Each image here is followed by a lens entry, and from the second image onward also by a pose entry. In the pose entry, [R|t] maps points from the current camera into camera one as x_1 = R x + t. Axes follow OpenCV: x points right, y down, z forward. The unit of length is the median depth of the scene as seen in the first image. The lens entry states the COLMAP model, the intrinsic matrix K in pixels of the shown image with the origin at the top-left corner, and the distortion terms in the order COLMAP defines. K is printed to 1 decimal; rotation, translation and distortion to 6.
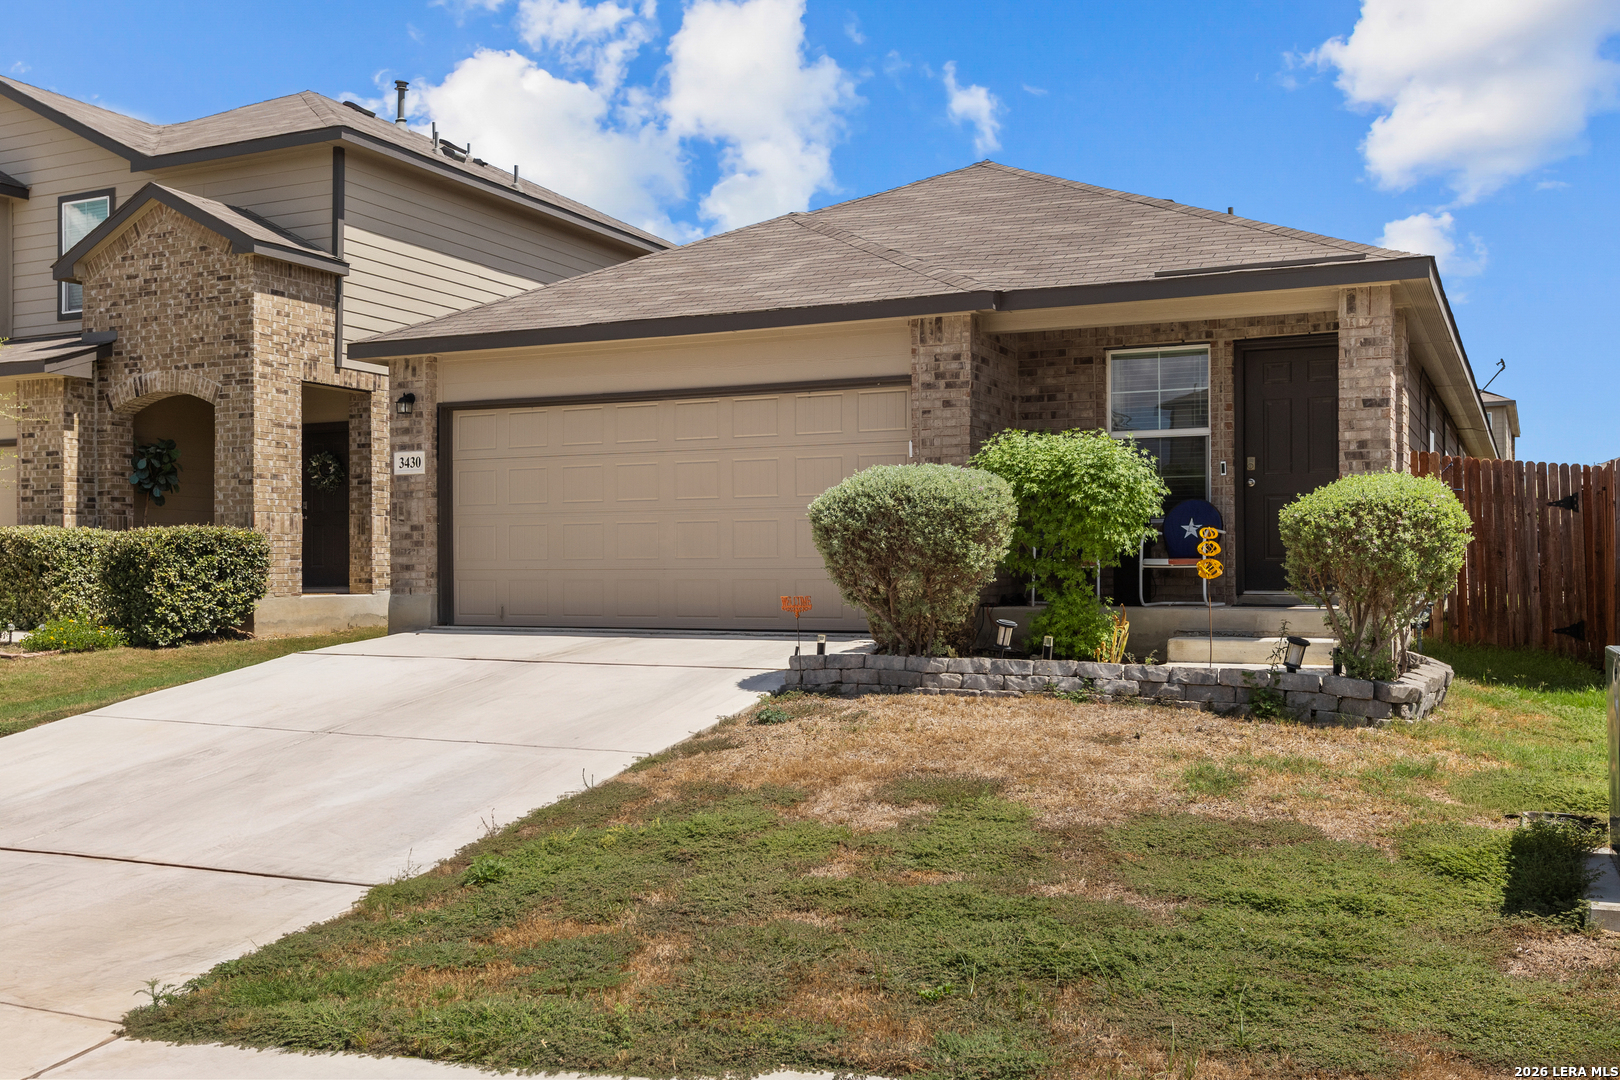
lens RADIAL K [[1544.3, 0, 784.4], [0, 1544.3, 544.9], [0, 0, 1]] dist [0.037788, -0.006031]
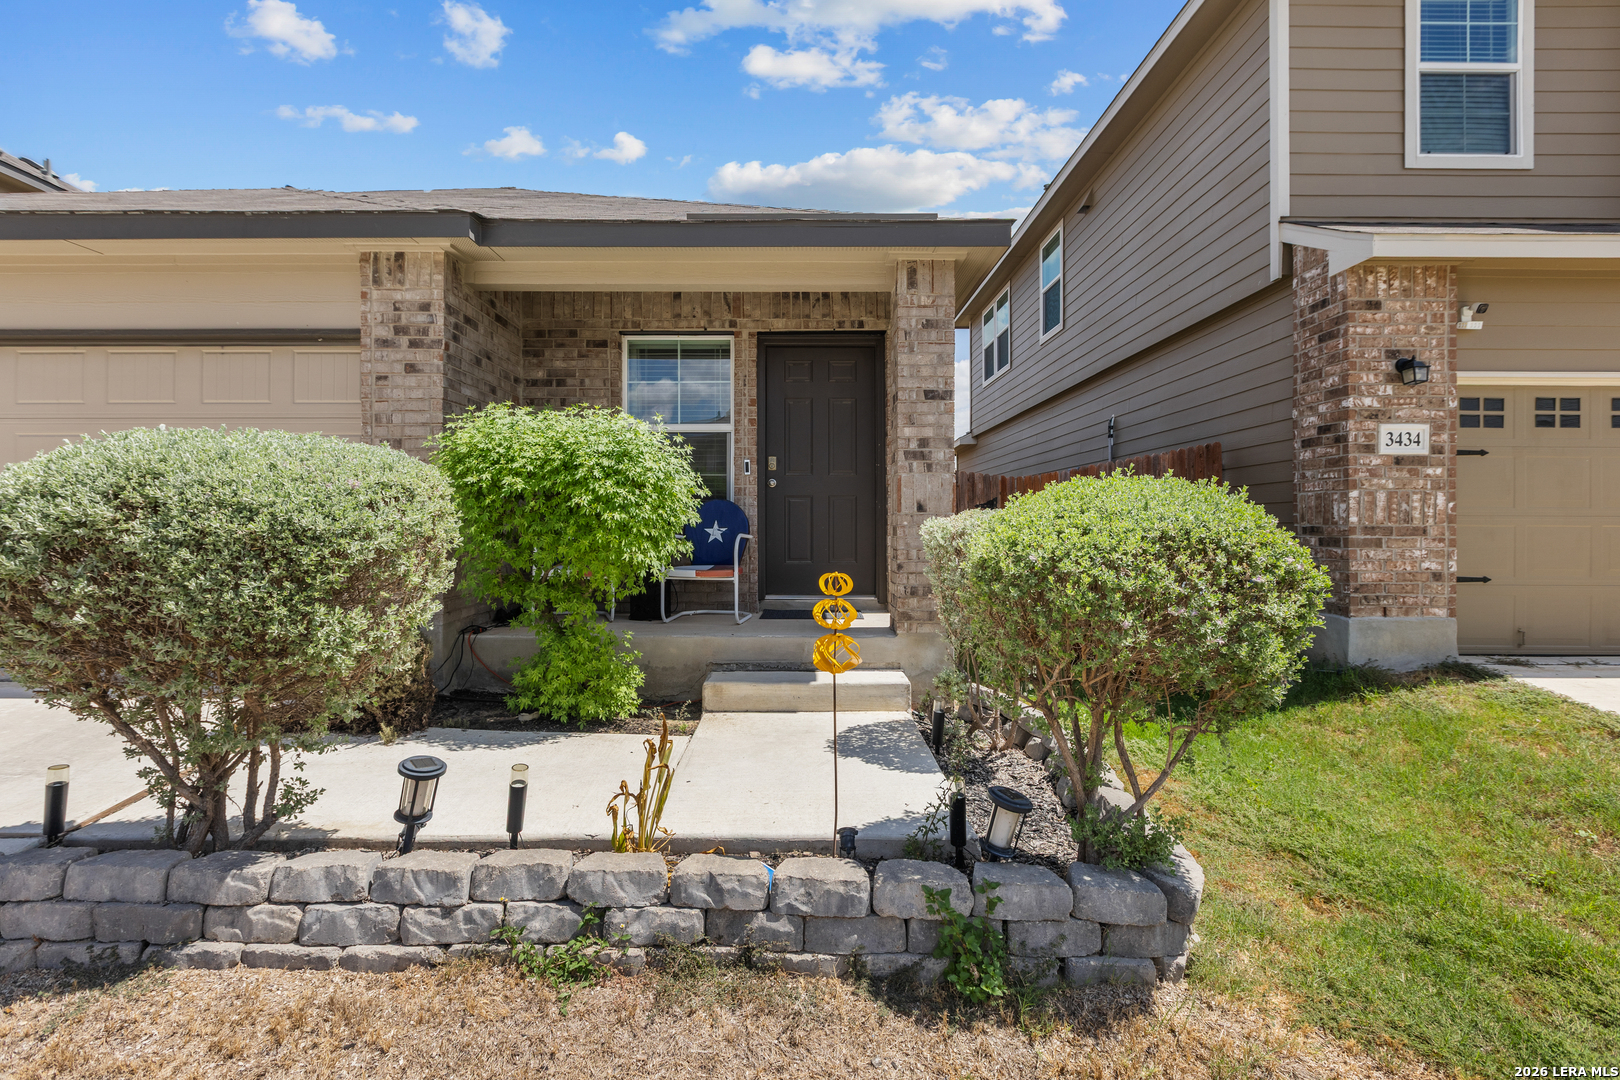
lens RADIAL K [[722.6, 0, 797.6], [0, 722.6, 522.7], [0, 0, 1]] dist [0.000048, -0.000326]
pose [[0.898810, 0.000570, 0.438337, 0.121016], [-0.008995, 0.999813, 0.017146, -0.024085], [-0.438245, -0.019354, 0.898647, 0.604053]]
